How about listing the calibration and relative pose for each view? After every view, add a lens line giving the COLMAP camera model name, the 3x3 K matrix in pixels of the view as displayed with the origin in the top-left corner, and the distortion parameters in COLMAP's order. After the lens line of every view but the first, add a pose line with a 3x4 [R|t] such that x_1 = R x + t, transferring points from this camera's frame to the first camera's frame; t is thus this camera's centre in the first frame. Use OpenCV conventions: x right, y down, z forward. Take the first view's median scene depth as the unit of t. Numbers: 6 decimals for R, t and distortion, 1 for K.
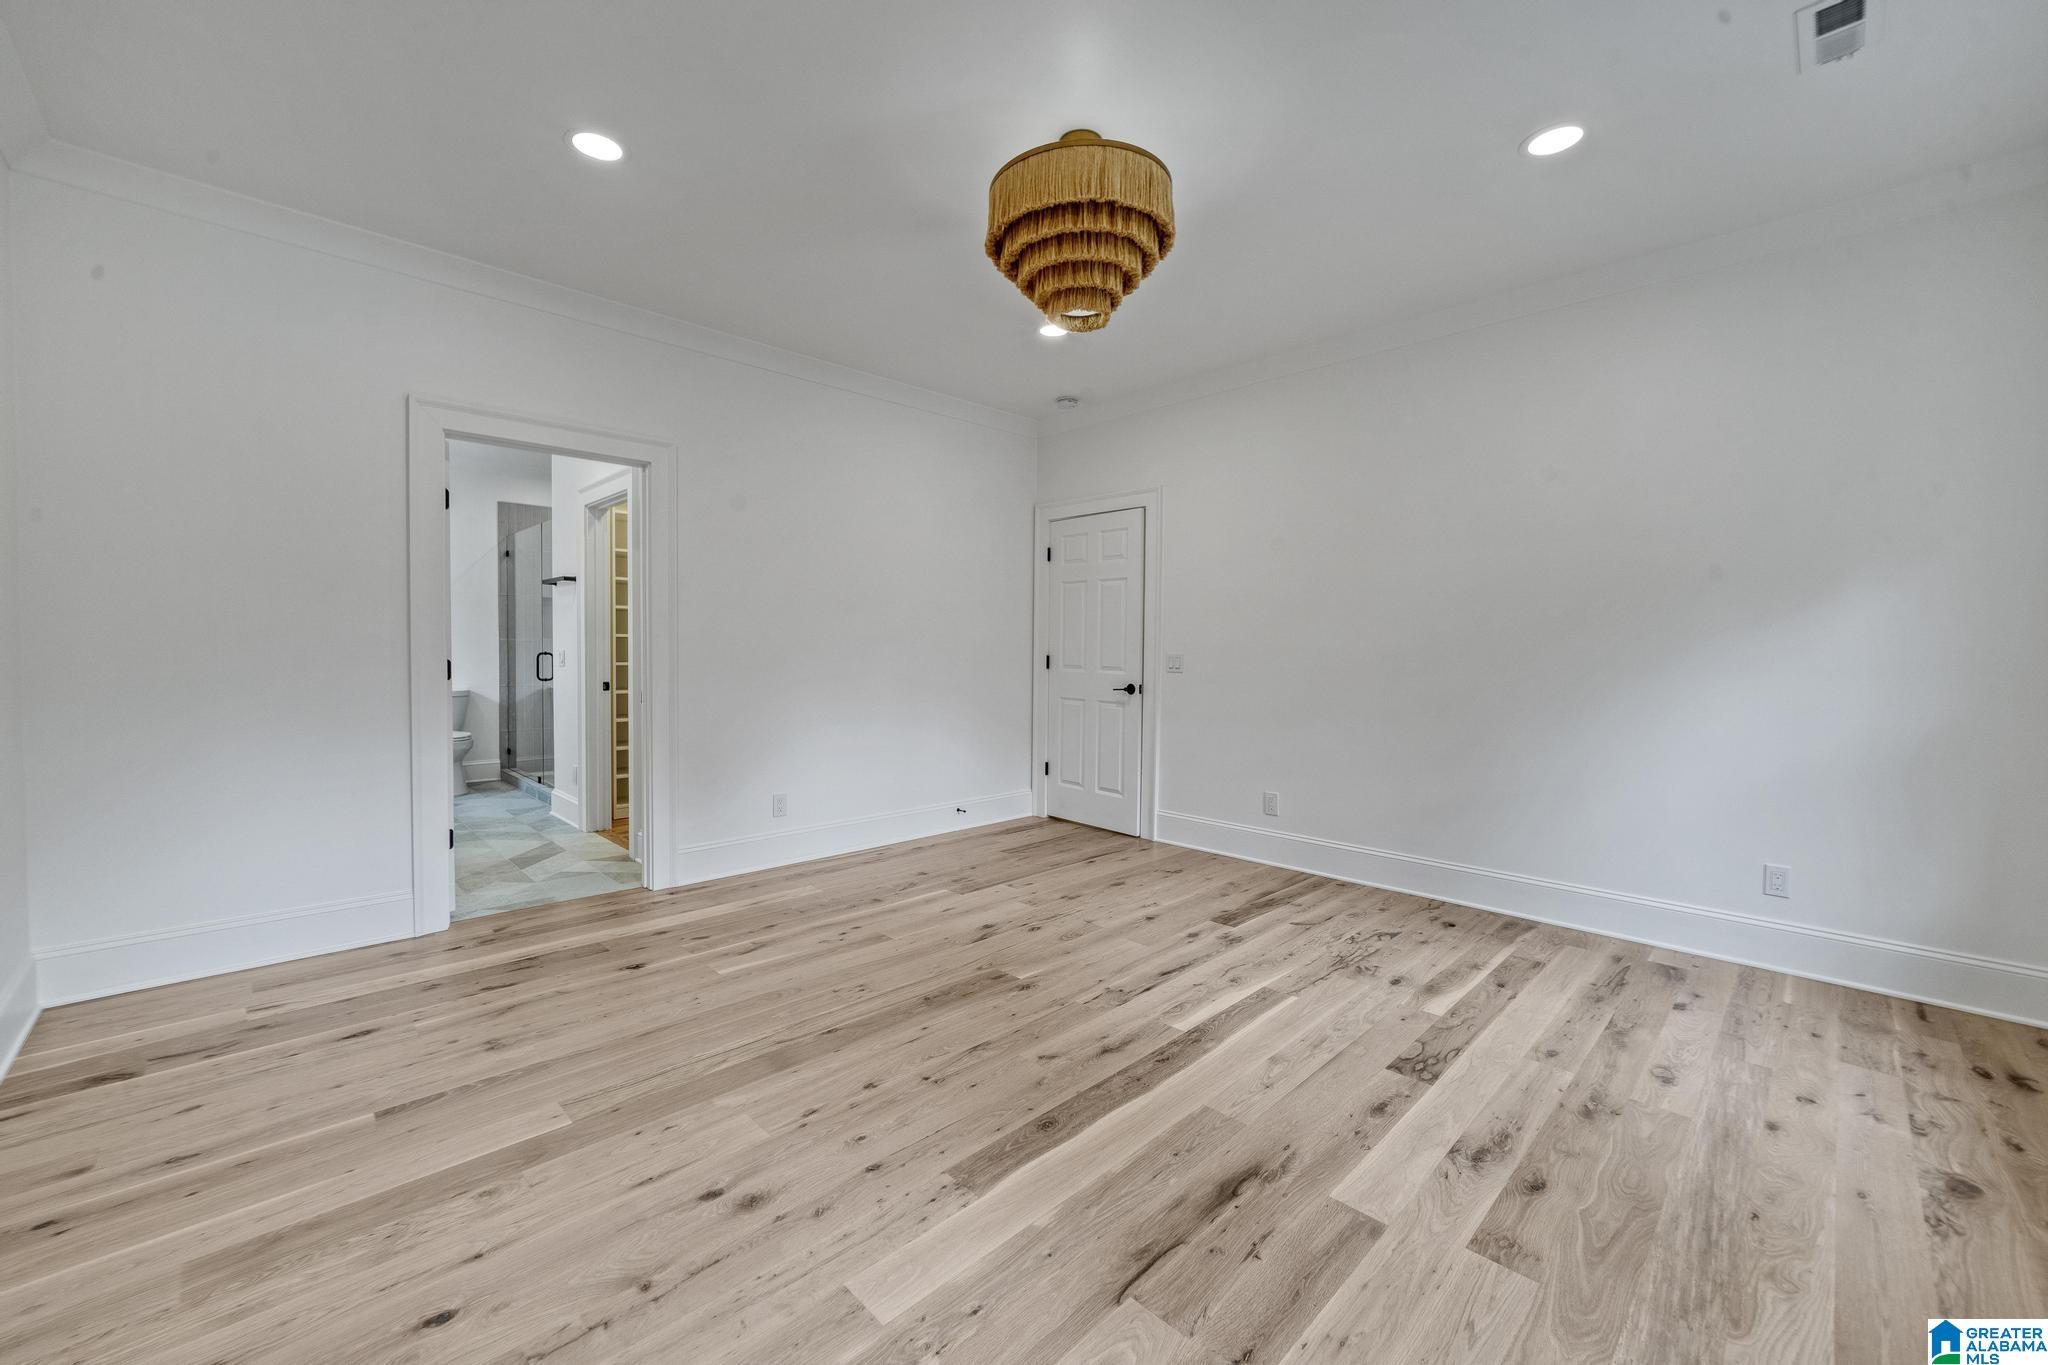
lens RADIAL K [[784.6, 0, 1021.3], [0, 784.6, 670.7], [0, 0, 1]] dist [0.000256, -0.000437]
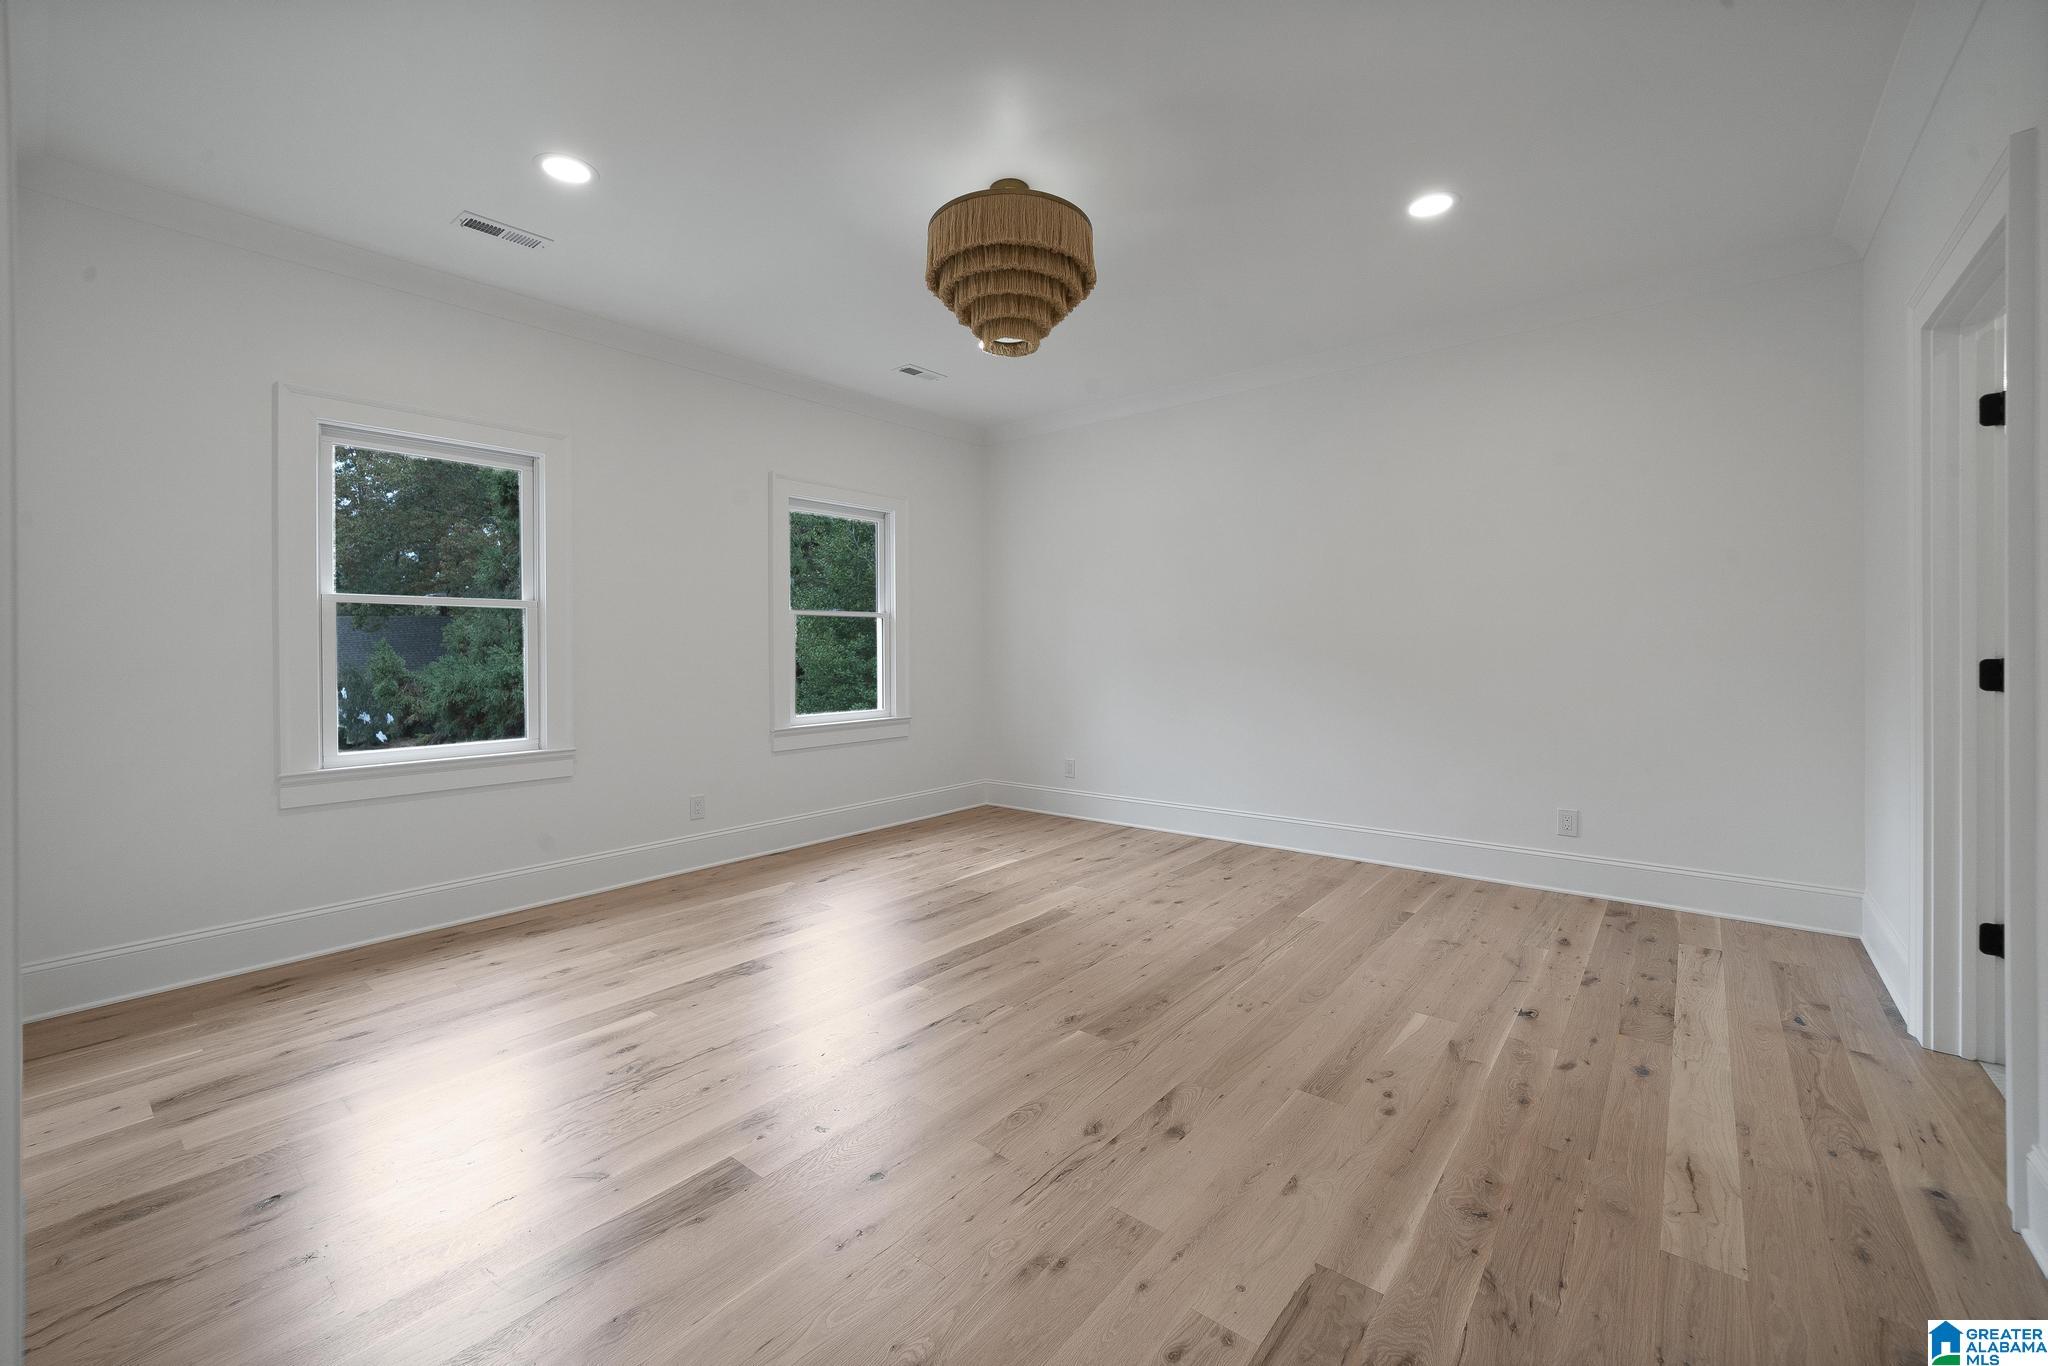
lens RADIAL K [[837.4, 0, 1045.0], [0, 837.4, 645.5], [0, 0, 1]] dist [0.013478, 0.000612]
pose [[-0.990720, 0.001861, -0.135903, 0.173570], [-0.001825, 0.999634, 0.026987, -0.054722], [0.135903, 0.026984, -0.990355, 2.053894]]
